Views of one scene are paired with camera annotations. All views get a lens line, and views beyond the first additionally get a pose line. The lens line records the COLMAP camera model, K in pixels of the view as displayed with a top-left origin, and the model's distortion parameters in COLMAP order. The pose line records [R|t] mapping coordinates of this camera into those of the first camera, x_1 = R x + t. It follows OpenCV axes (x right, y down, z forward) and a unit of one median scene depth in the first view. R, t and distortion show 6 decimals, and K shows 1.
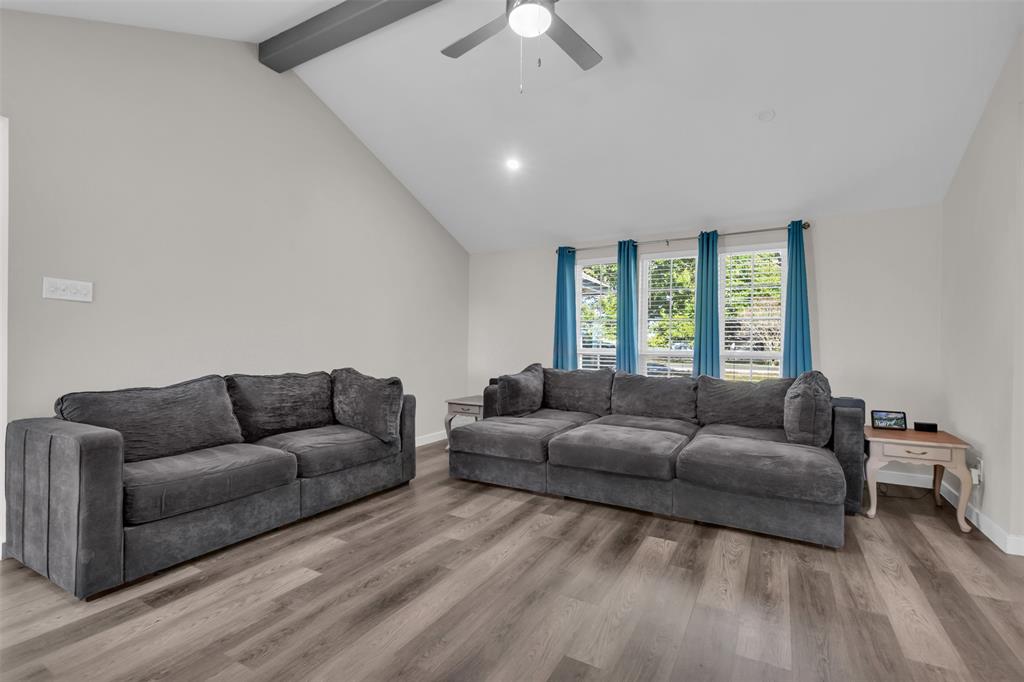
lens RADIAL K [[470.7, 0, 517.0], [0, 470.7, 342.5], [0, 0, 1]] dist [0.003040, -0.001830]
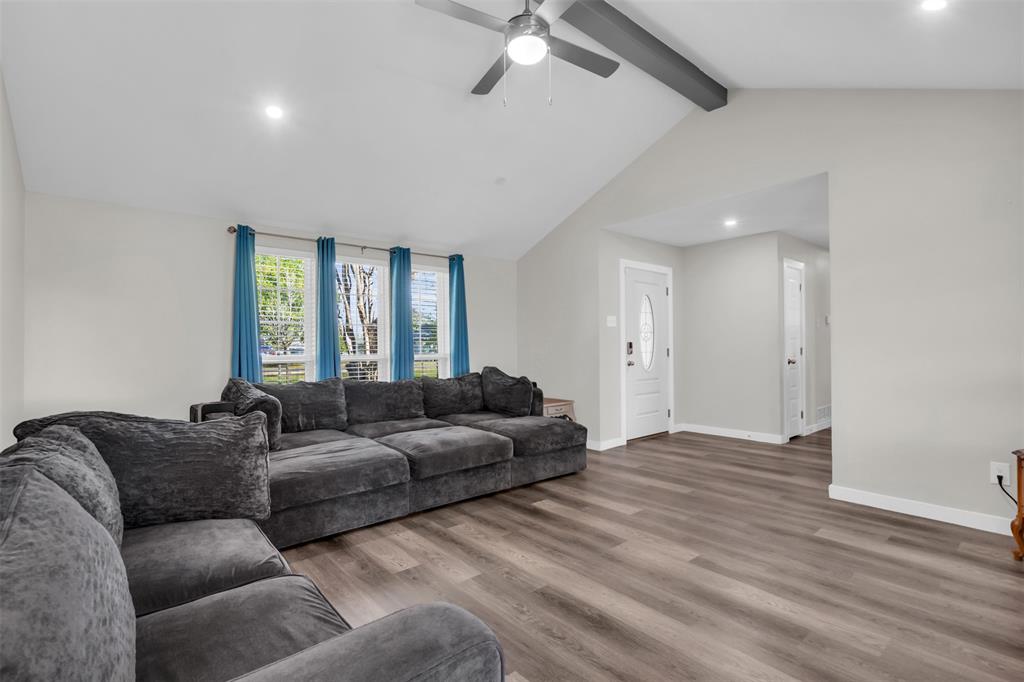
lens RADIAL K [[470.7, 0, 508.0], [0, 470.7, 341.4], [0, 0, 1]] dist [0.003040, -0.001830]
pose [[0.352111, -0.004485, 0.935947, -0.807012], [0.006312, 0.999977, 0.002417, -0.020666], [-0.935937, 0.005057, 0.352132, 0.544732]]
